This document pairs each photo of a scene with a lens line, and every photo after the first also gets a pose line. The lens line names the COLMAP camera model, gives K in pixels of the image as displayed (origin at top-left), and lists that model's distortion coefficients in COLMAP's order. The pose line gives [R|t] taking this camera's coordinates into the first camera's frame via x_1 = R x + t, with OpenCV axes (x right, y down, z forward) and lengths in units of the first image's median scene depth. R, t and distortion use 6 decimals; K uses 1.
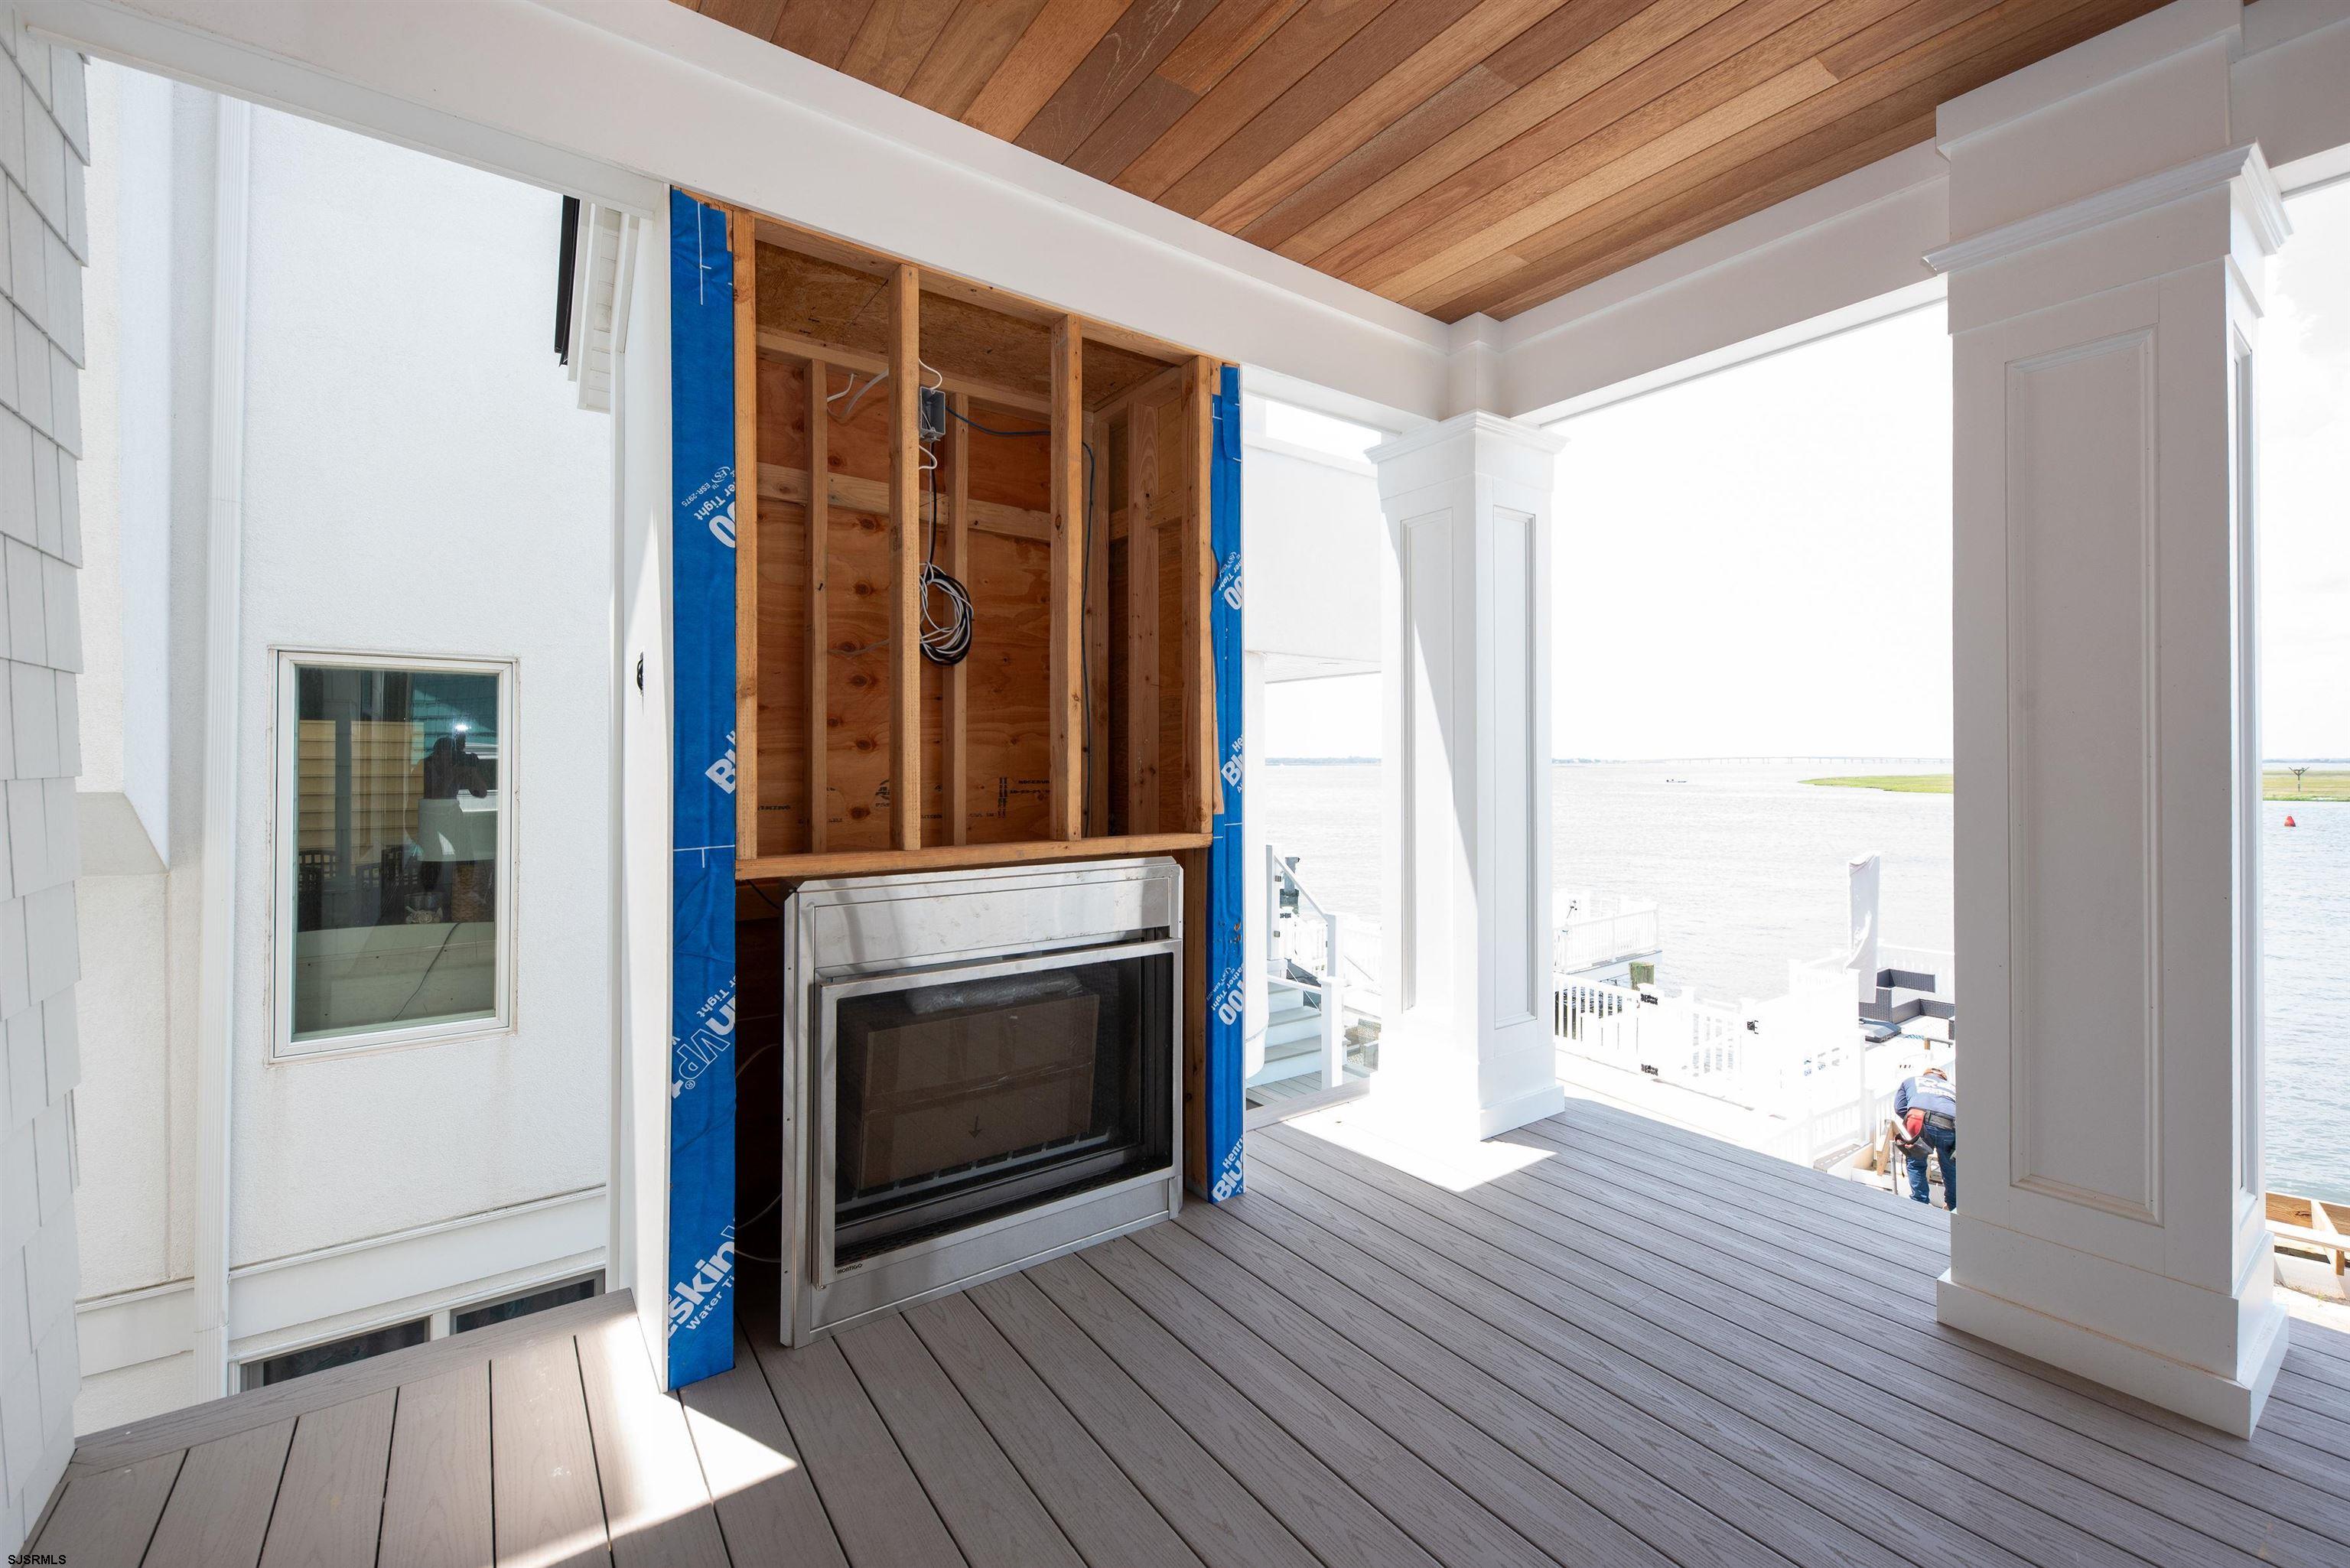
lens RADIAL K [[964.0, 0, 1178.5], [0, 964.0, 773.0], [0, 0, 1]] dist [0.001049, -0.000642]
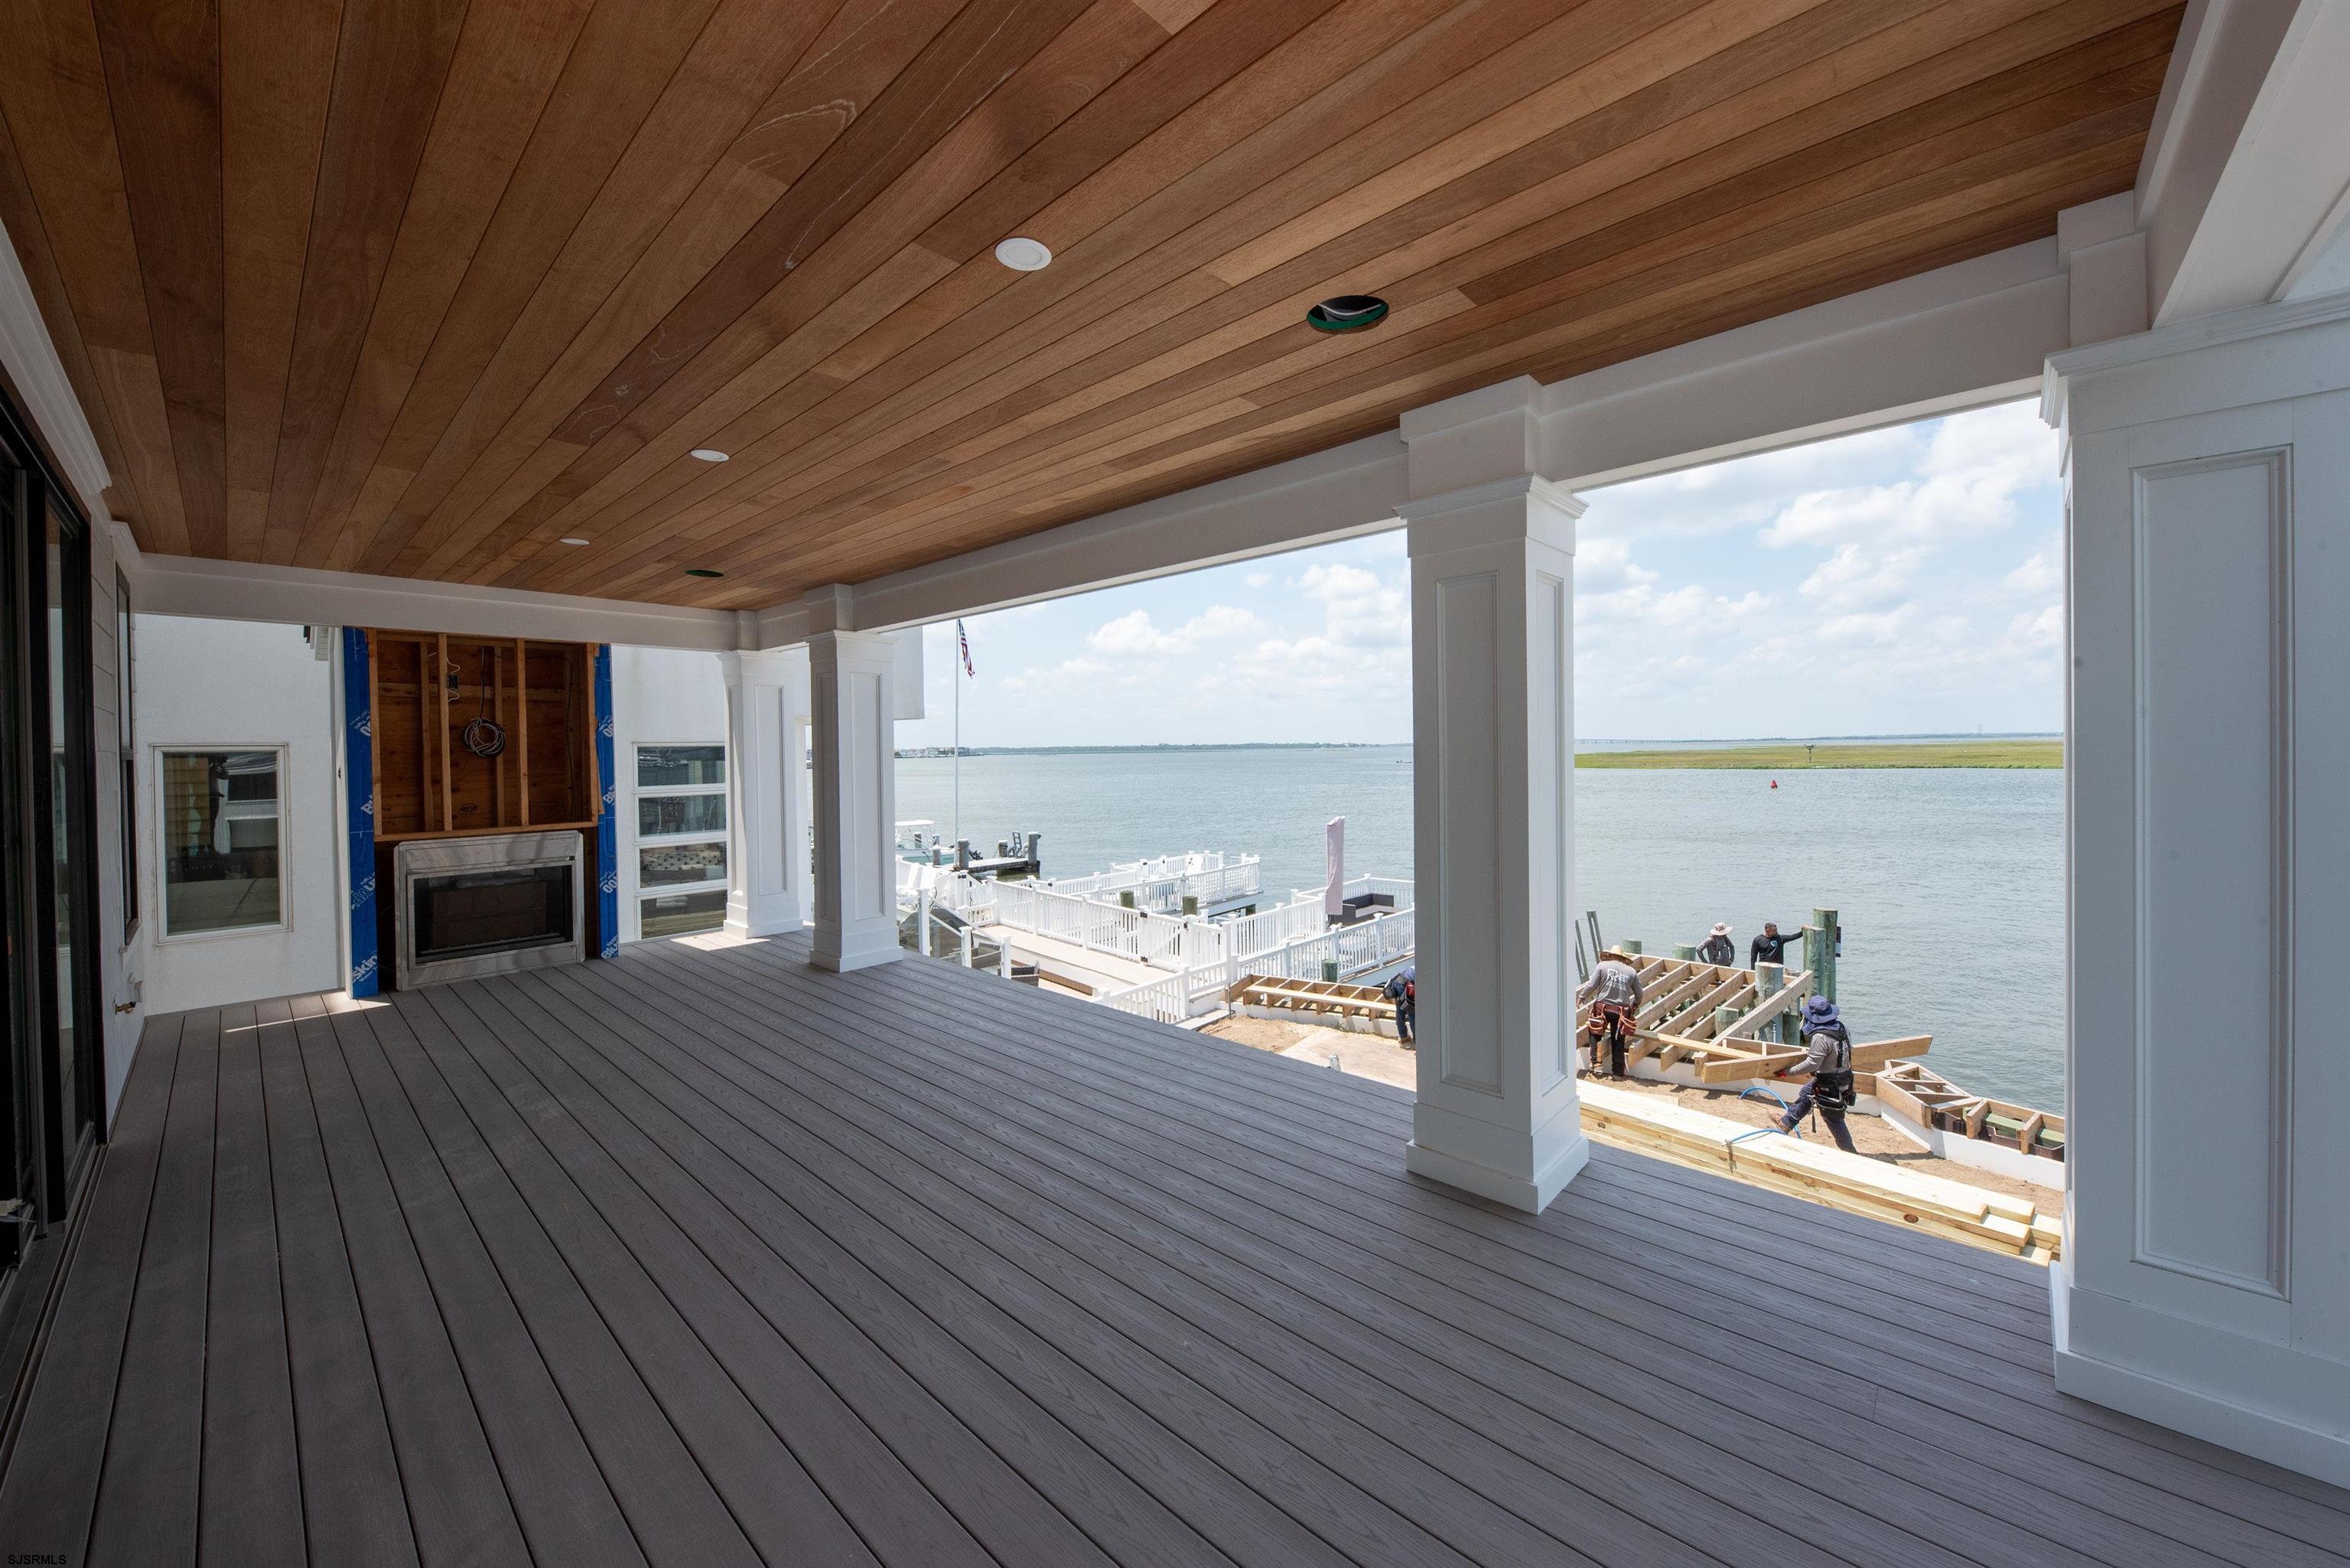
lens RADIAL K [[862.4, 0, 1180.3], [0, 862.4, 770.5], [0, 0, 1]] dist [0.004987, -0.002219]
pose [[0.979448, -0.021969, 0.200497, 1.142491], [0.019844, 0.999724, 0.012603, -0.077015], [-0.200719, -0.008366, 0.979613, -1.682005]]
